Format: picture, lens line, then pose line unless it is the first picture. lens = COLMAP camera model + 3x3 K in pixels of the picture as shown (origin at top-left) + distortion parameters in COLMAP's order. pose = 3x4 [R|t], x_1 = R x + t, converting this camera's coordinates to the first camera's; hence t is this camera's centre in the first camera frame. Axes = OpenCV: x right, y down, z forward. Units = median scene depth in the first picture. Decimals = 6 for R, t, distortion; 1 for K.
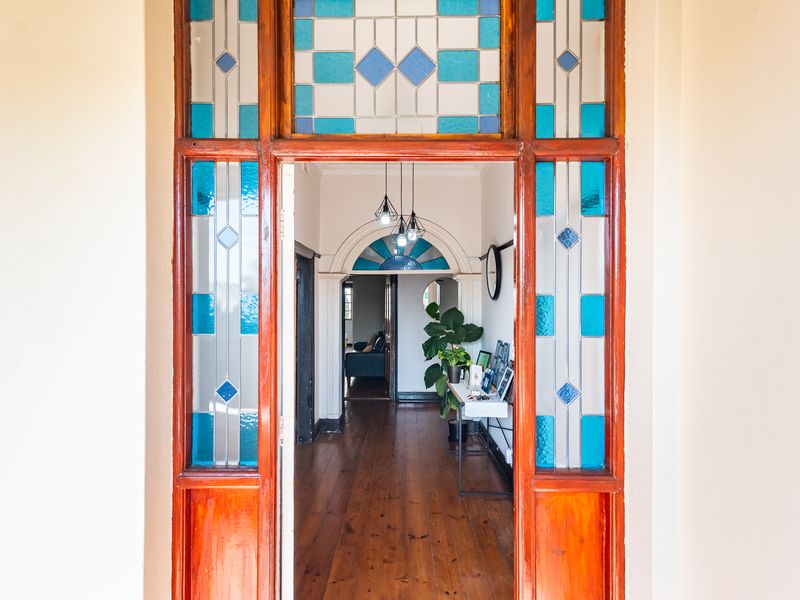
lens RADIAL K [[533.2, 0, 400.0], [0, 533.2, 300.0], [0, 0, 1]] dist [0.004437, -0.002774]
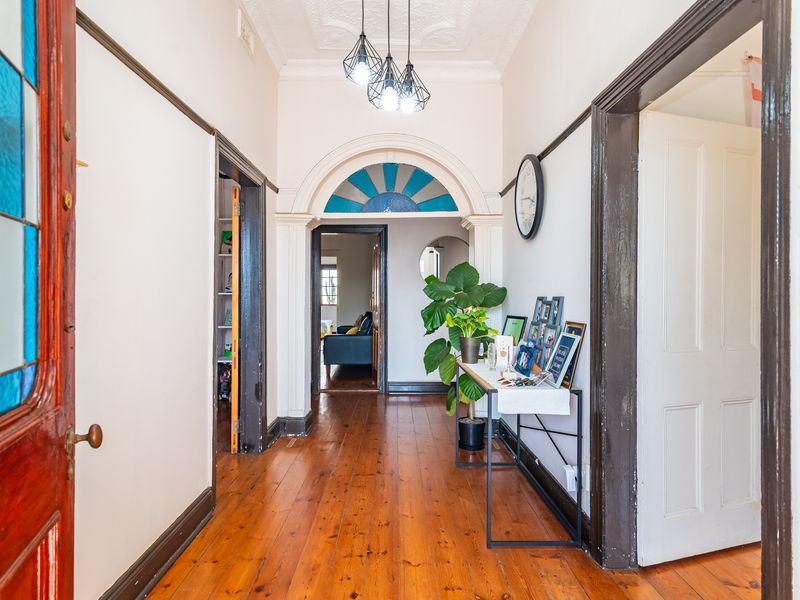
lens RADIAL K [[533.2, 0, 400.0], [0, 533.2, 300.0], [0, 0, 1]] dist [0.004437, -0.002774]
pose [[0.999901, -0.001951, 0.013929, 0.004228], [0.001854, 0.999974, 0.006930, 0.063135], [-0.013942, -0.006903, 0.999879, 0.293413]]
